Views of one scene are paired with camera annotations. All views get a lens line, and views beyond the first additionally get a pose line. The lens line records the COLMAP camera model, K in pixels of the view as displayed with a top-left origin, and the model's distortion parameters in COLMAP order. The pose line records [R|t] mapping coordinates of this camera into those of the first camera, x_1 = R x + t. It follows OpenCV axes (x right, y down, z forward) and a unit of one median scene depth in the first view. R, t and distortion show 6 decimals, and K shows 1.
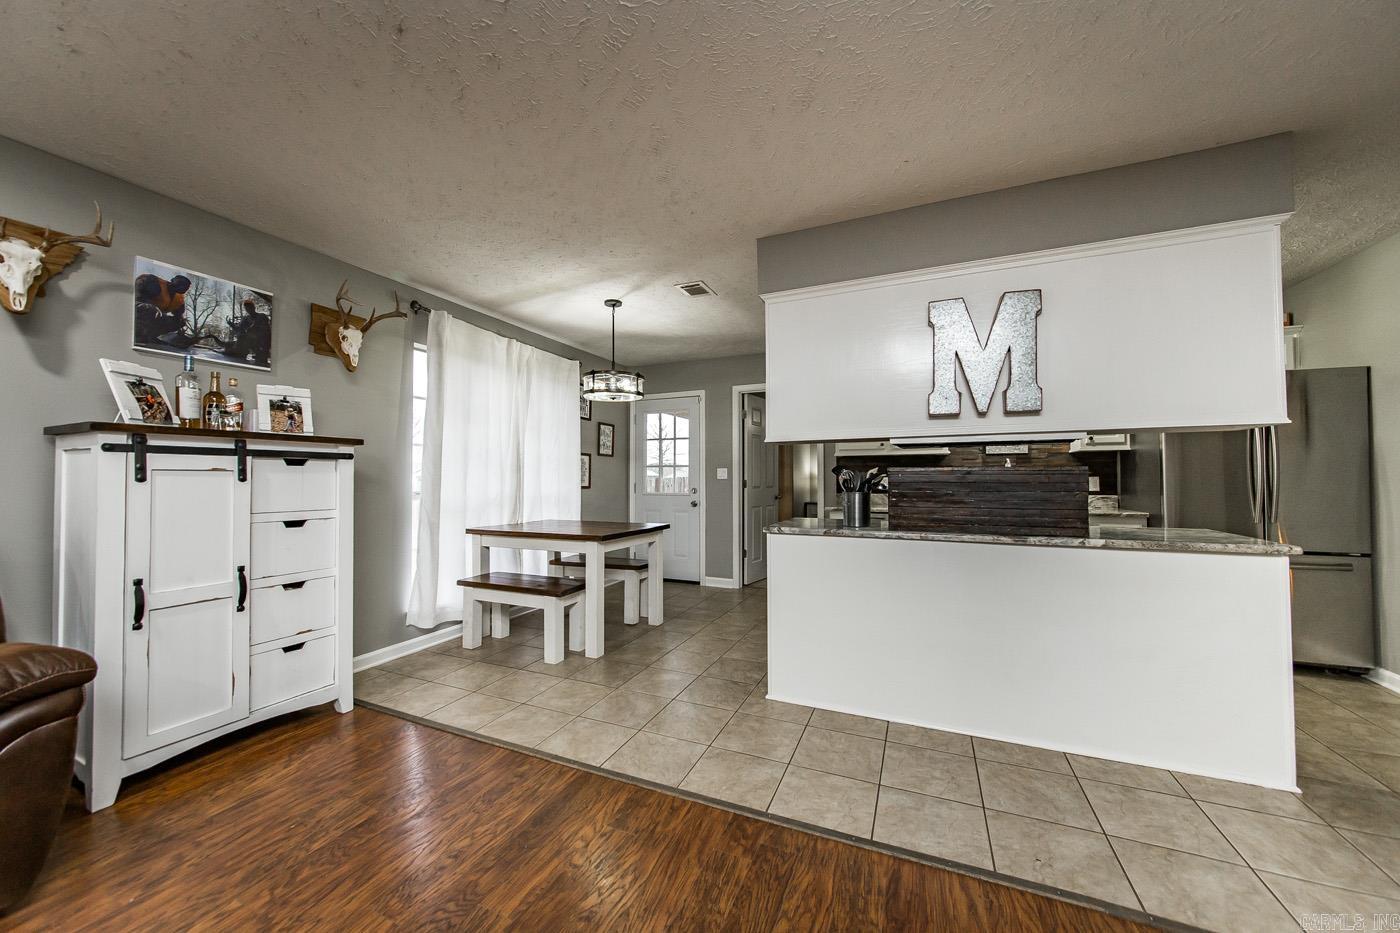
lens RADIAL K [[509.8, 0, 693.2], [0, 509.8, 467.3], [0, 0, 1]] dist [-0.007694, -0.000188]
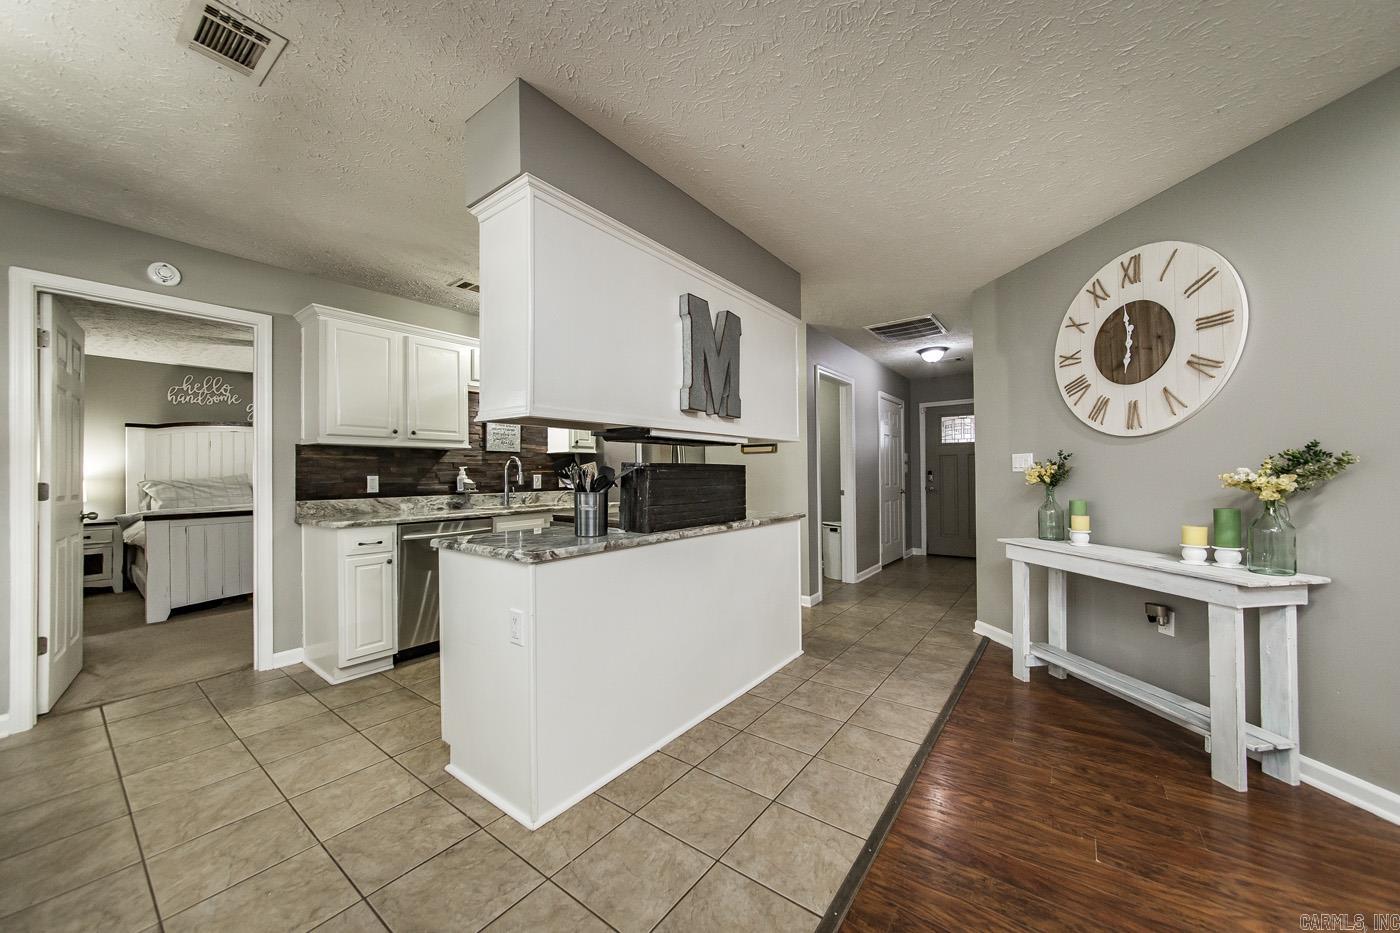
lens RADIAL K [[508.3, 0, 694.5], [0, 508.3, 469.6], [0, 0, 1]] dist [-0.019466, 0.005688]
pose [[0.223783, 0.008679, 0.974600, -0.293246], [-0.012192, 0.999907, -0.006105, 0.012358], [-0.974563, -0.010516, 0.223868, 0.481126]]
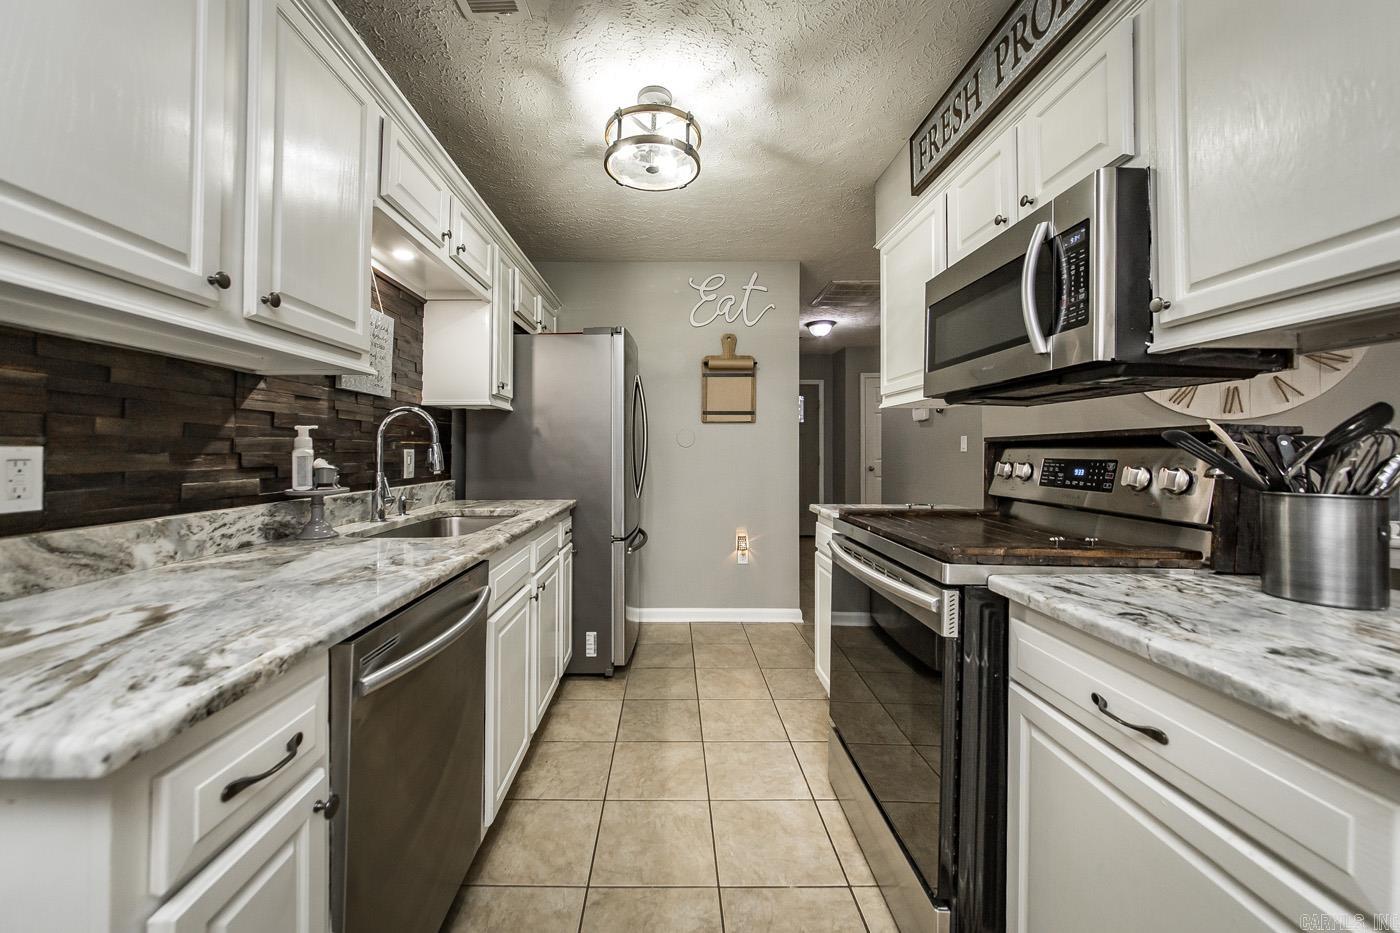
lens RADIAL K [[521.1, 0, 671.9], [0, 521.1, 447.0], [0, 0, 1]] dist [-0.005677, -0.000094]
pose [[-0.411401, 0.007961, 0.911420, 0.137839], [-0.019631, 0.999653, -0.017593, 0.024005], [-0.911243, -0.025130, -0.411102, 1.084673]]
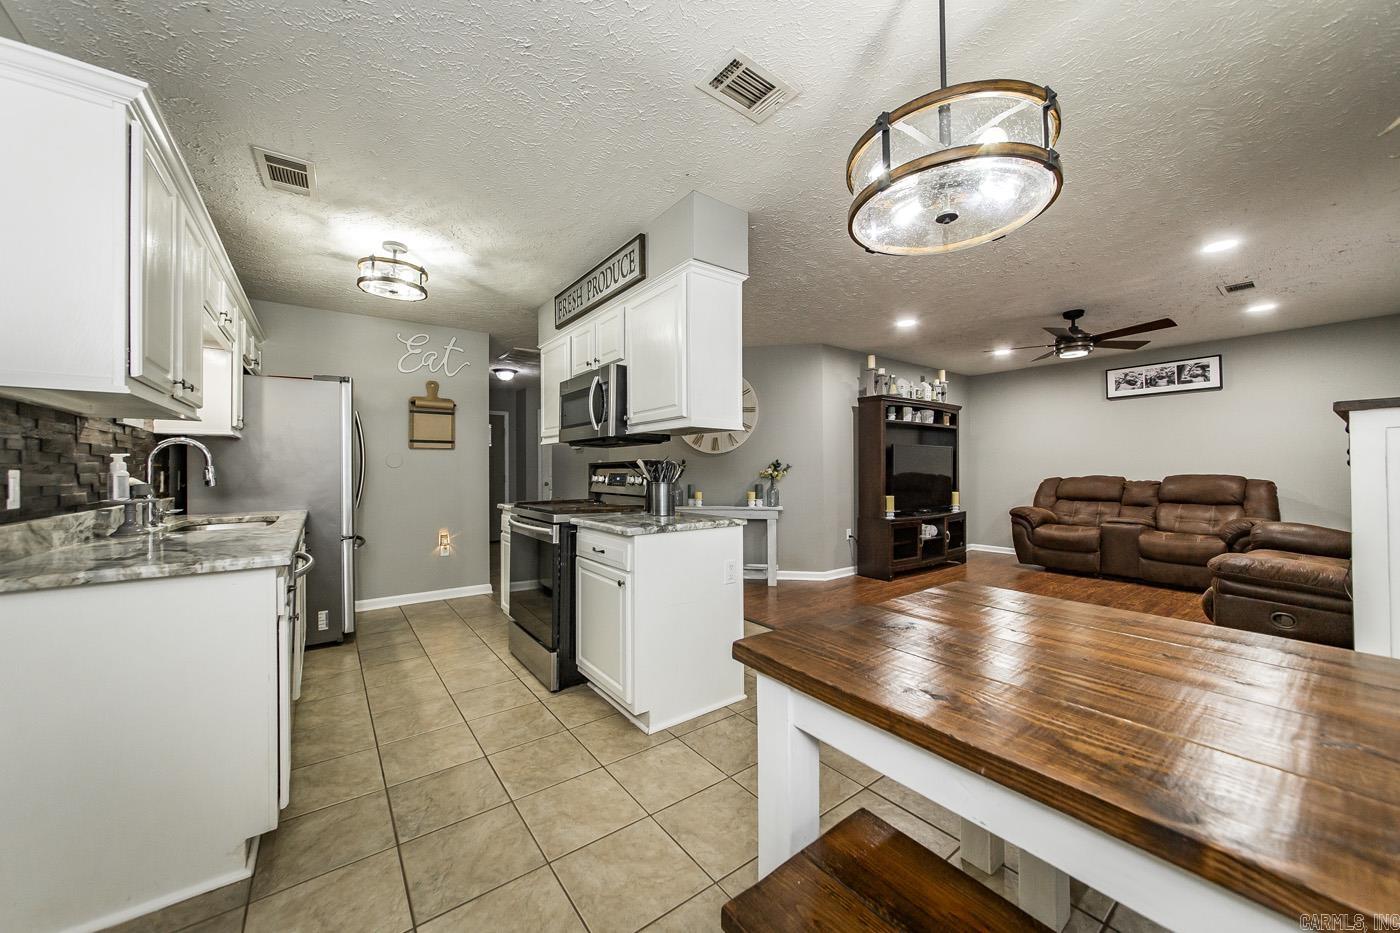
lens RADIAL K [[502.0, 0, 700.0], [0, 502.0, 466.5], [0, 0, 1]] dist [-0.013181, -0.000090]
pose [[-0.877303, 0.008763, 0.479857, -0.167806], [-0.003665, 0.999682, -0.024956, 0.030131], [-0.479923, -0.023652, -0.876992, 1.336616]]
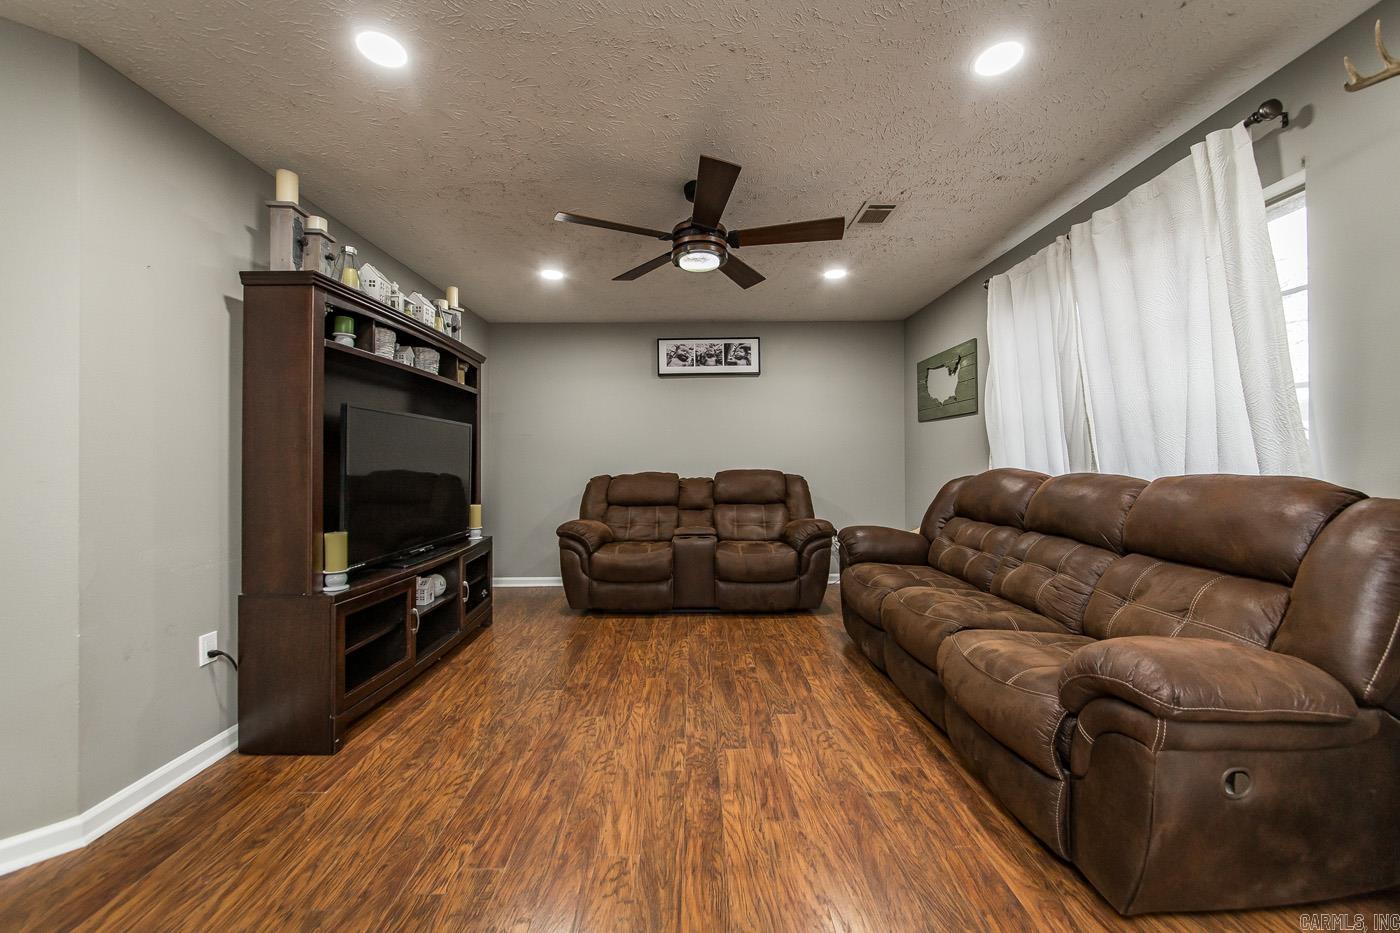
lens RADIAL K [[515.4, 0, 695.1], [0, 515.4, 455.9], [0, 0, 1]] dist [-0.001955, -0.000094]
pose [[-0.906117, 0.002827, -0.423018, -0.082453], [0.017108, 0.999405, -0.029966, 0.014790], [0.422681, -0.034389, -0.905626, 0.551706]]
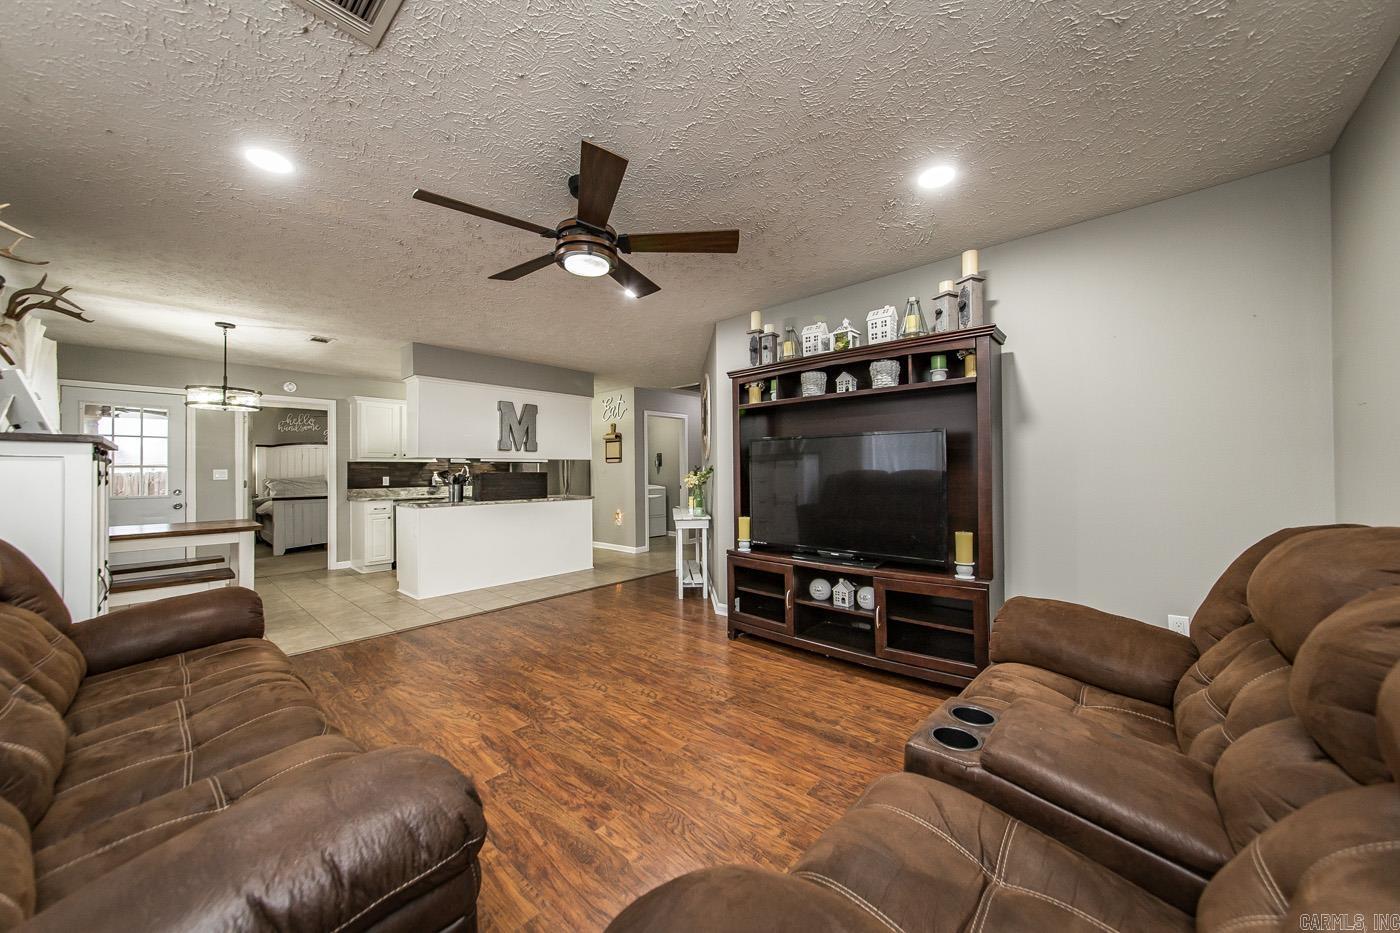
lens RADIAL K [[500.5, 0, 700.0], [0, 500.5, 466.5], [0, 0, 1]] dist [-0.005376, -0.000088]
pose [[0.300317, 0.009979, 0.953787, -0.887042], [-0.011974, 0.999906, -0.006691, -0.012826], [-0.953764, -0.009411, 0.300408, -0.340161]]
